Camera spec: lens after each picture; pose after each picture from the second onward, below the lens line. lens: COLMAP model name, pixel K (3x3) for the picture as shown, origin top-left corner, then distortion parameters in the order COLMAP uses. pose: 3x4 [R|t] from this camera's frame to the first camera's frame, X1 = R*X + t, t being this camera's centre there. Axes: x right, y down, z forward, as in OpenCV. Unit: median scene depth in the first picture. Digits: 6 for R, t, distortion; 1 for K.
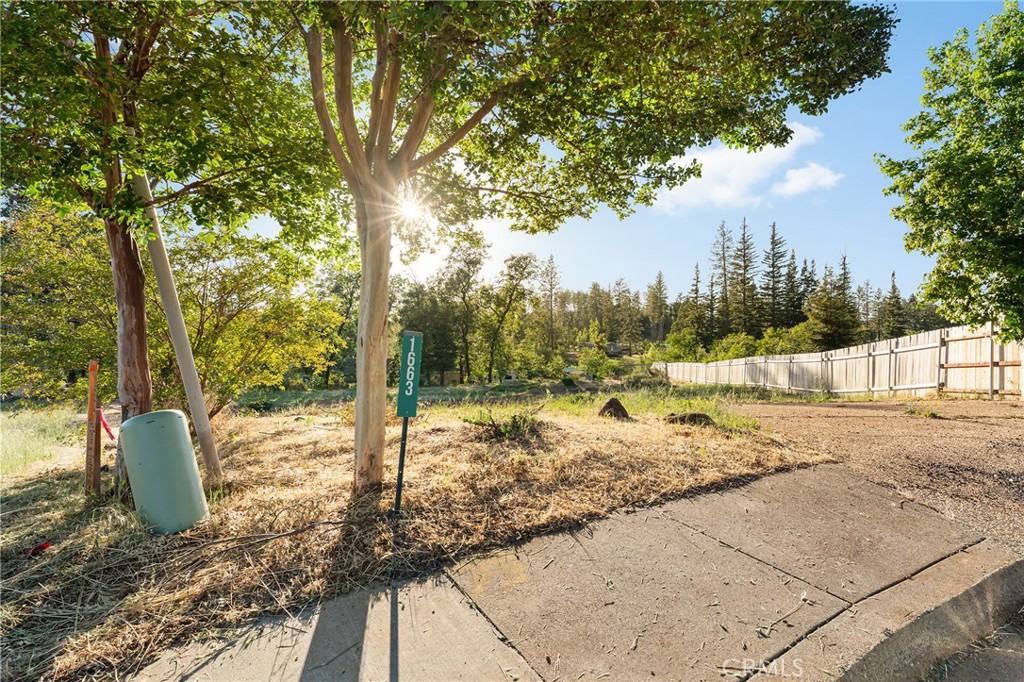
lens RADIAL K [[471.9, 0, 504.8], [0, 471.9, 333.2], [0, 0, 1]] dist [-0.002621, 0.000340]
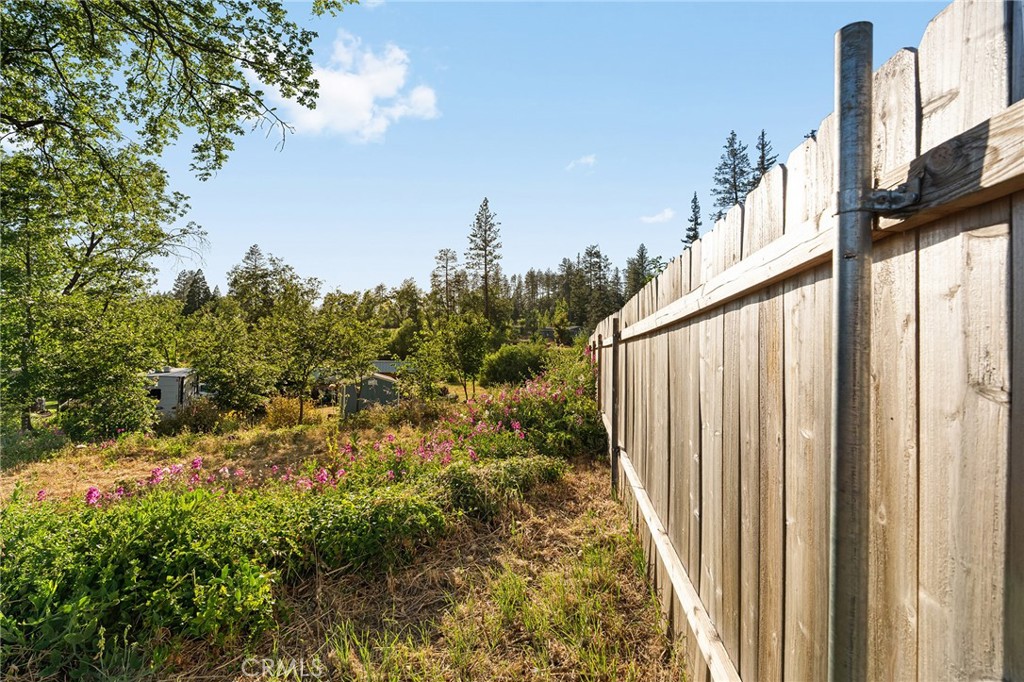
lens RADIAL K [[471.9, 0, 515.1], [0, 471.9, 330.8], [0, 0, 1]] dist [-0.002621, 0.000340]
pose [[0.998699, -0.012381, 0.049460, 1.130967], [0.012030, 0.999900, 0.007389, 0.267187], [-0.049547, -0.006785, 0.998749, 3.258896]]
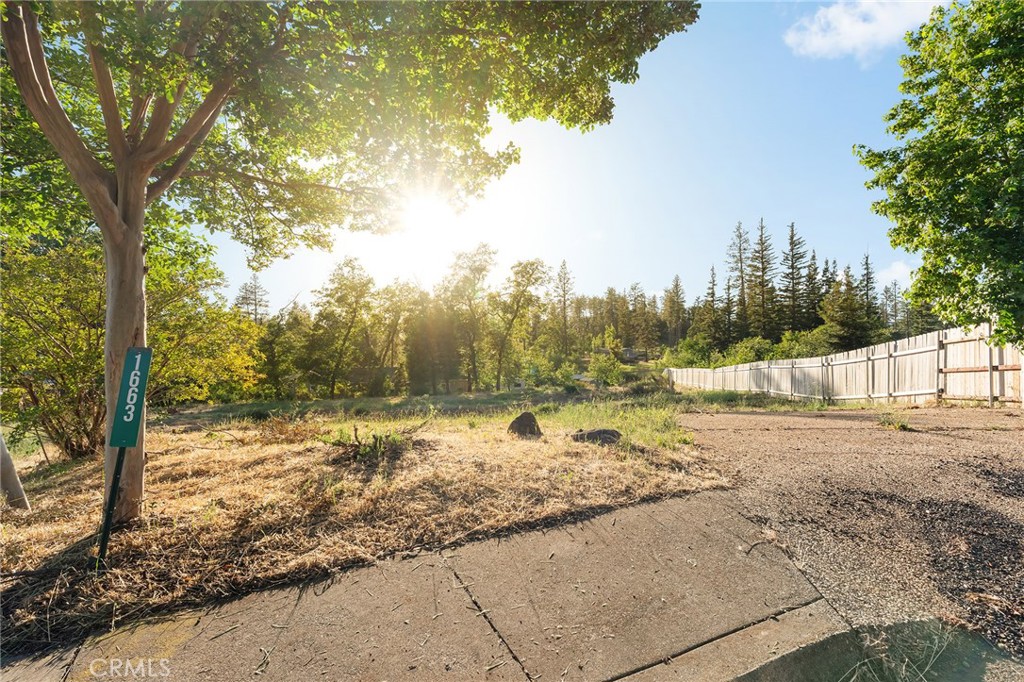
lens RADIAL K [[471.9, 0, 501.2], [0, 471.9, 329.1], [0, 0, 1]] dist [-0.002621, 0.000340]
pose [[0.998884, -0.014173, -0.045045, 0.093307], [0.013130, 0.999641, -0.023375, -0.001357], [0.045360, 0.022757, 0.998711, 0.030286]]
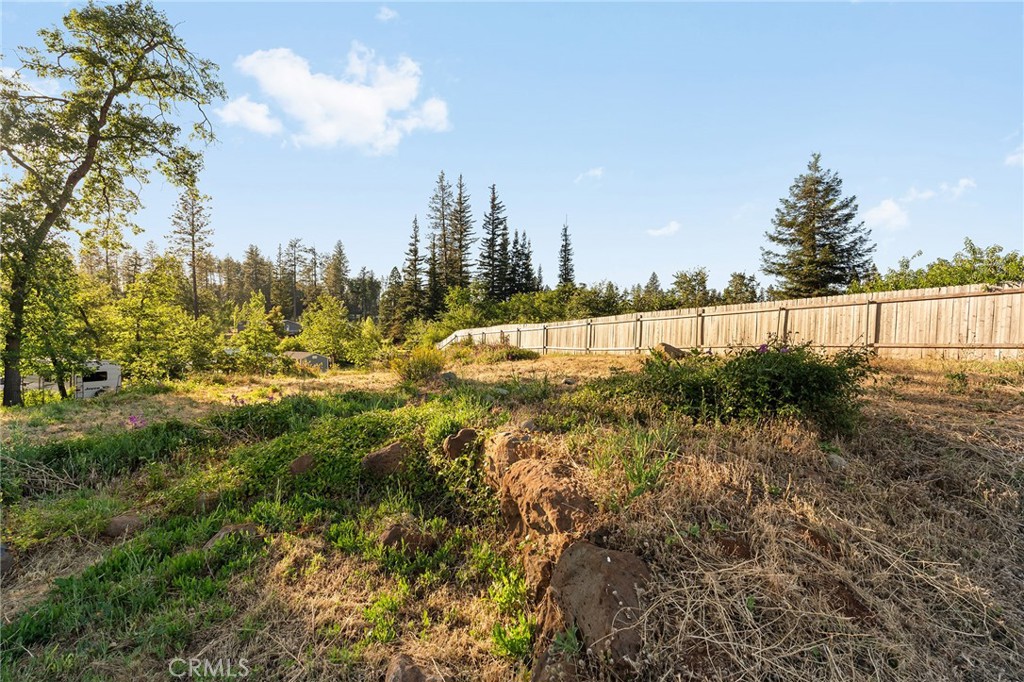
lens RADIAL K [[471.9, 0, 518.5], [0, 471.9, 339.1], [0, 0, 1]] dist [-0.002621, 0.000340]
pose [[0.751610, -0.015708, 0.659420, 0.073717], [-0.011887, 0.999232, 0.037351, 0.230752], [-0.659500, -0.035912, 0.750846, 2.480078]]
